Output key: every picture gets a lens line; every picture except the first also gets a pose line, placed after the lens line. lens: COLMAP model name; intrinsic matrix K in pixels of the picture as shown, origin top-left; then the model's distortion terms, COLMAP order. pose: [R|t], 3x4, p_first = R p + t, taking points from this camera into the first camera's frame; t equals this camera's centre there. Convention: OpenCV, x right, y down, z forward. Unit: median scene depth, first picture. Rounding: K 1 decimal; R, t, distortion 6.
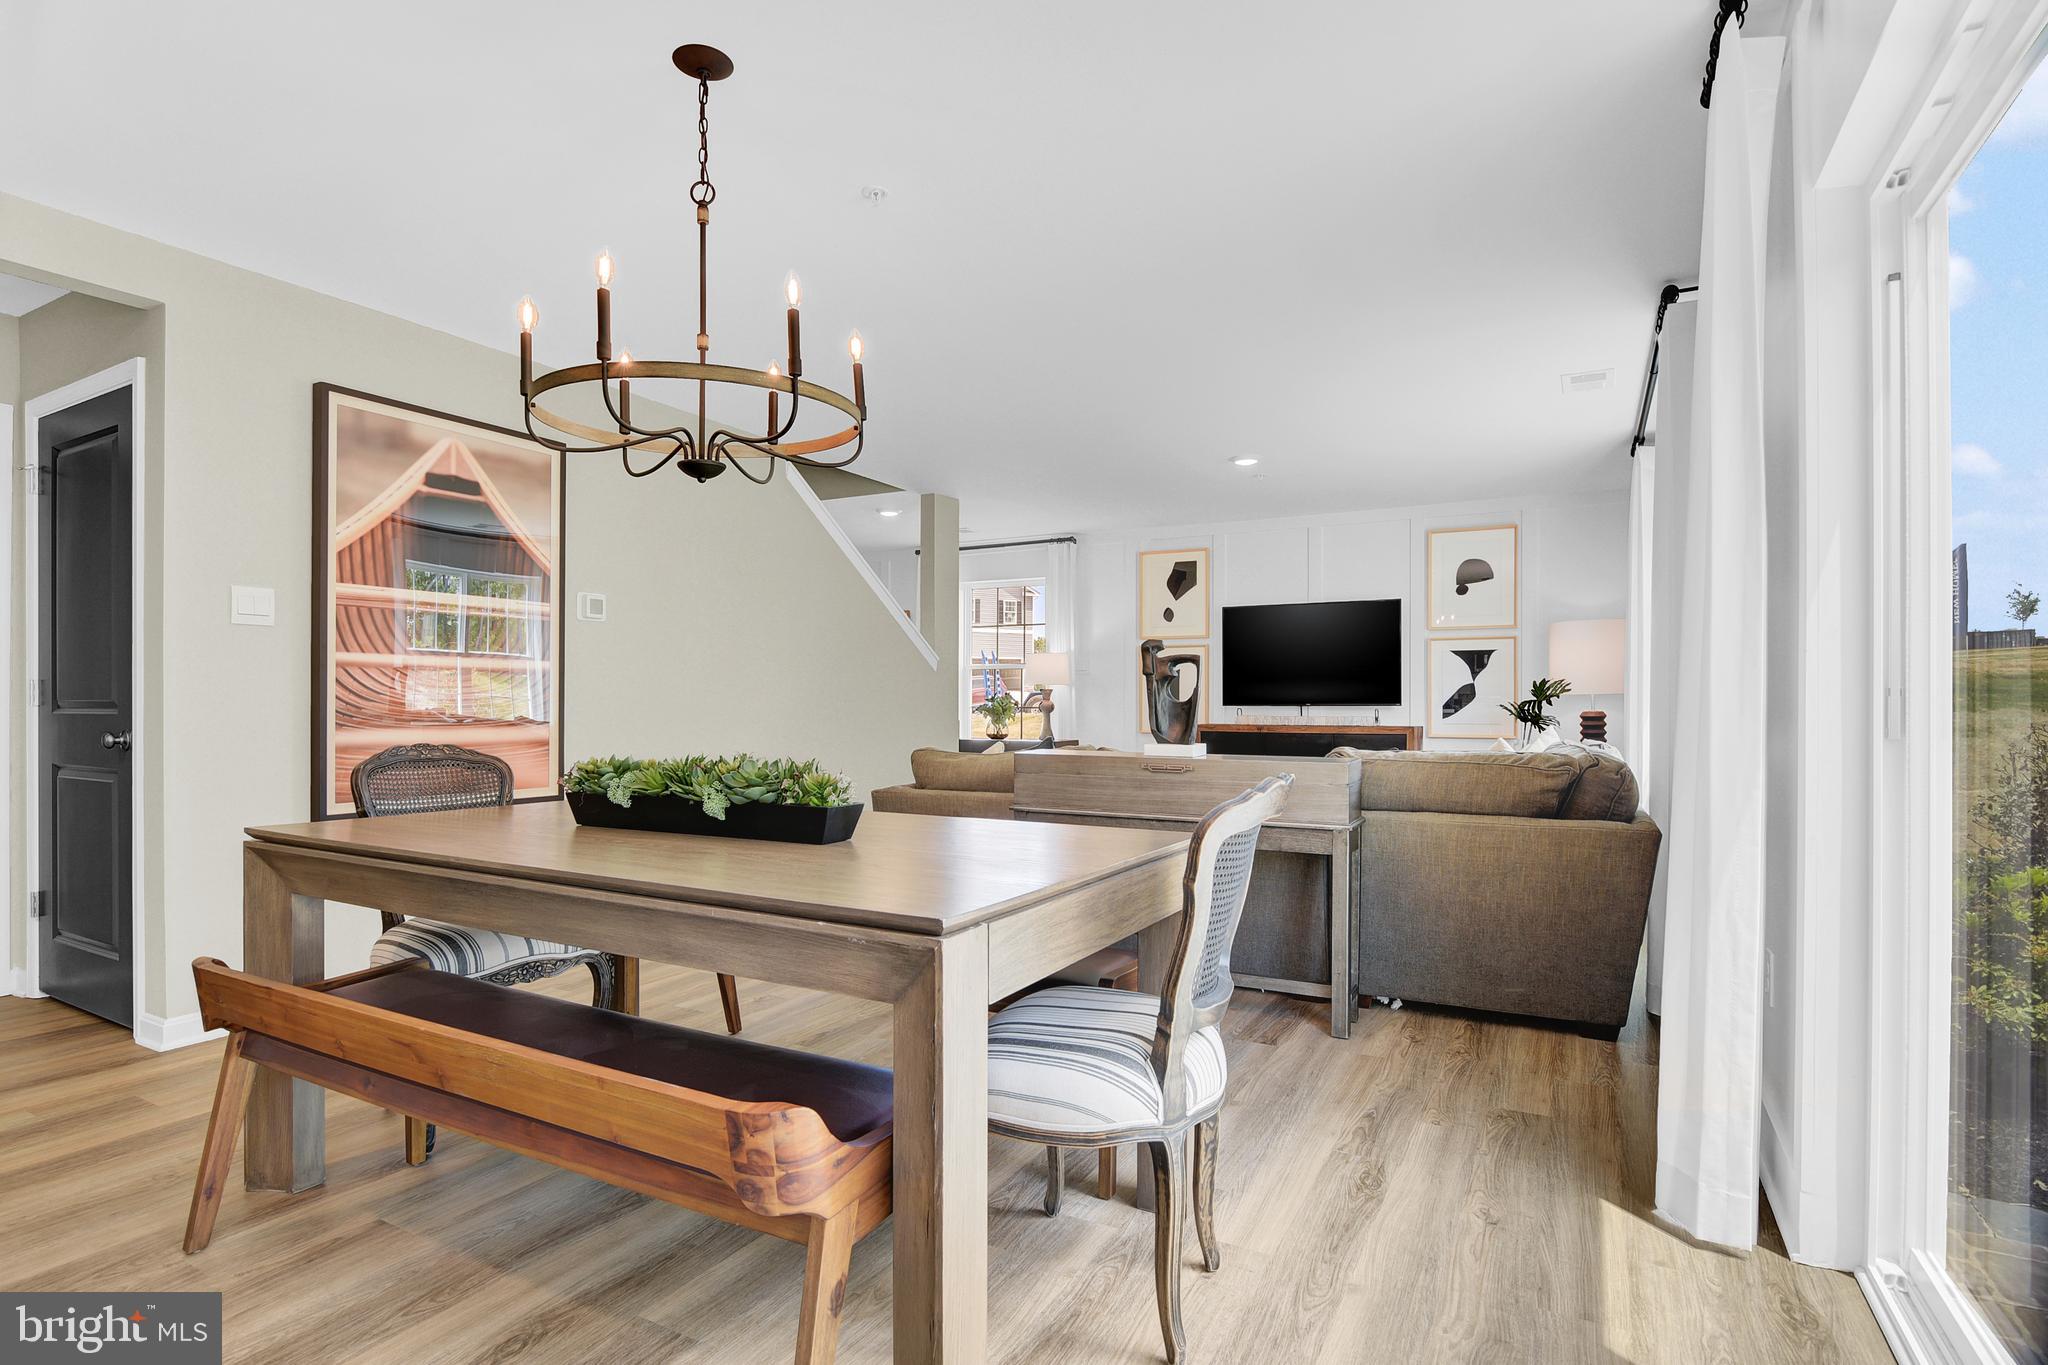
lens RADIAL K [[1003.5, 0, 1029.5], [0, 1003.5, 704.3], [0, 0, 1]] dist [-0.003294, -0.000274]
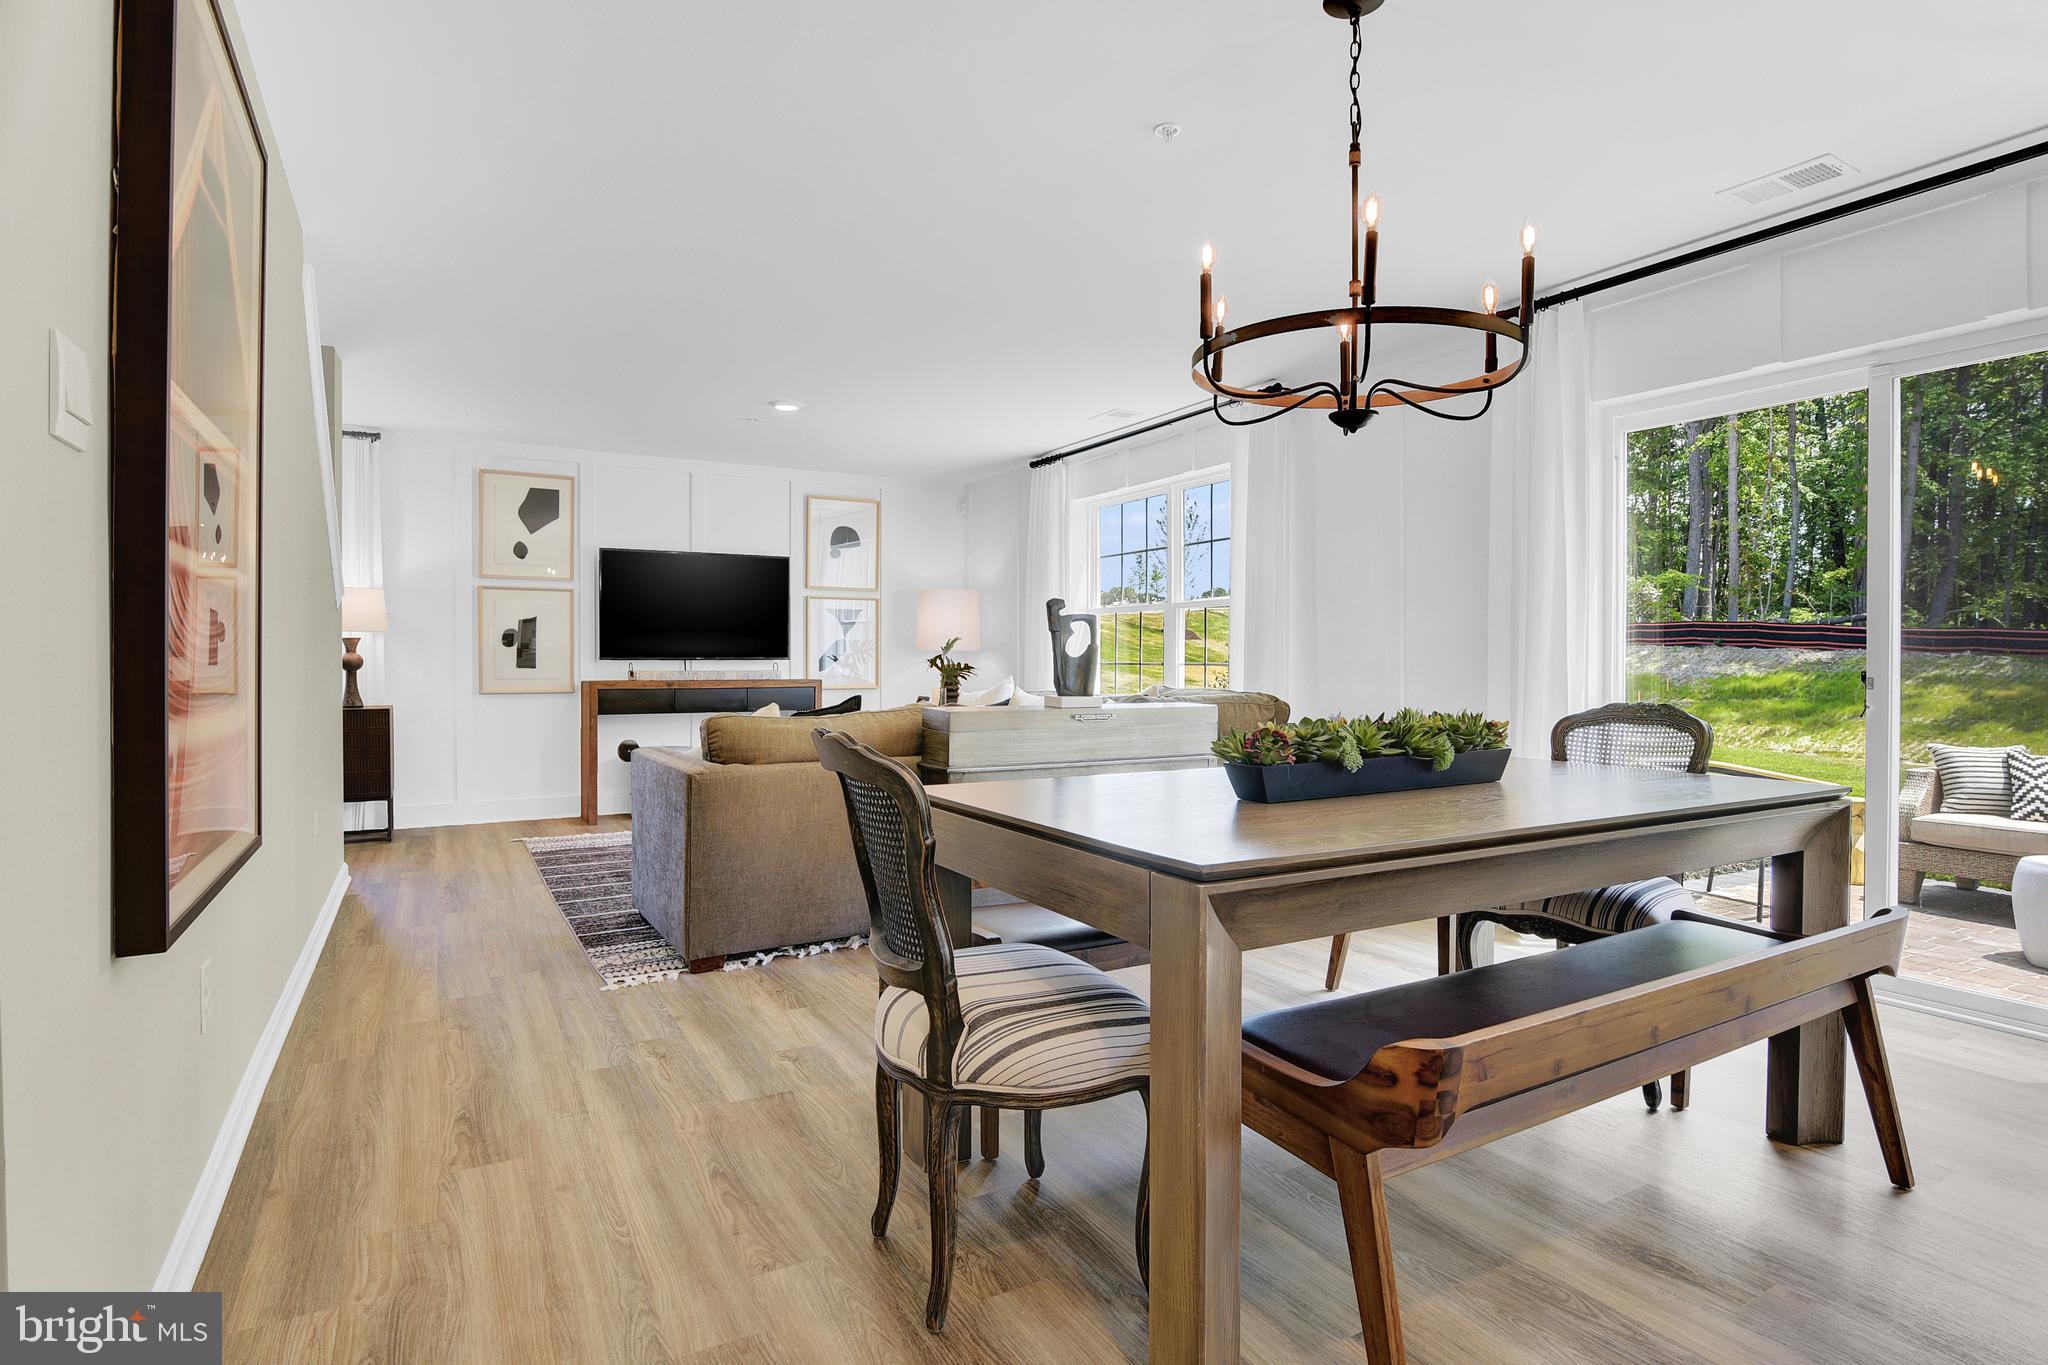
lens RADIAL K [[1032.5, 0, 1028.8], [0, 1032.5, 662.2], [0, 0, 1]] dist [-0.021381, -0.000270]
pose [[0.512872, -0.005875, 0.858445, -0.420741], [0.001349, 0.999981, 0.006038, -0.001846], [-0.858464, -0.001939, 0.512870, 0.232782]]
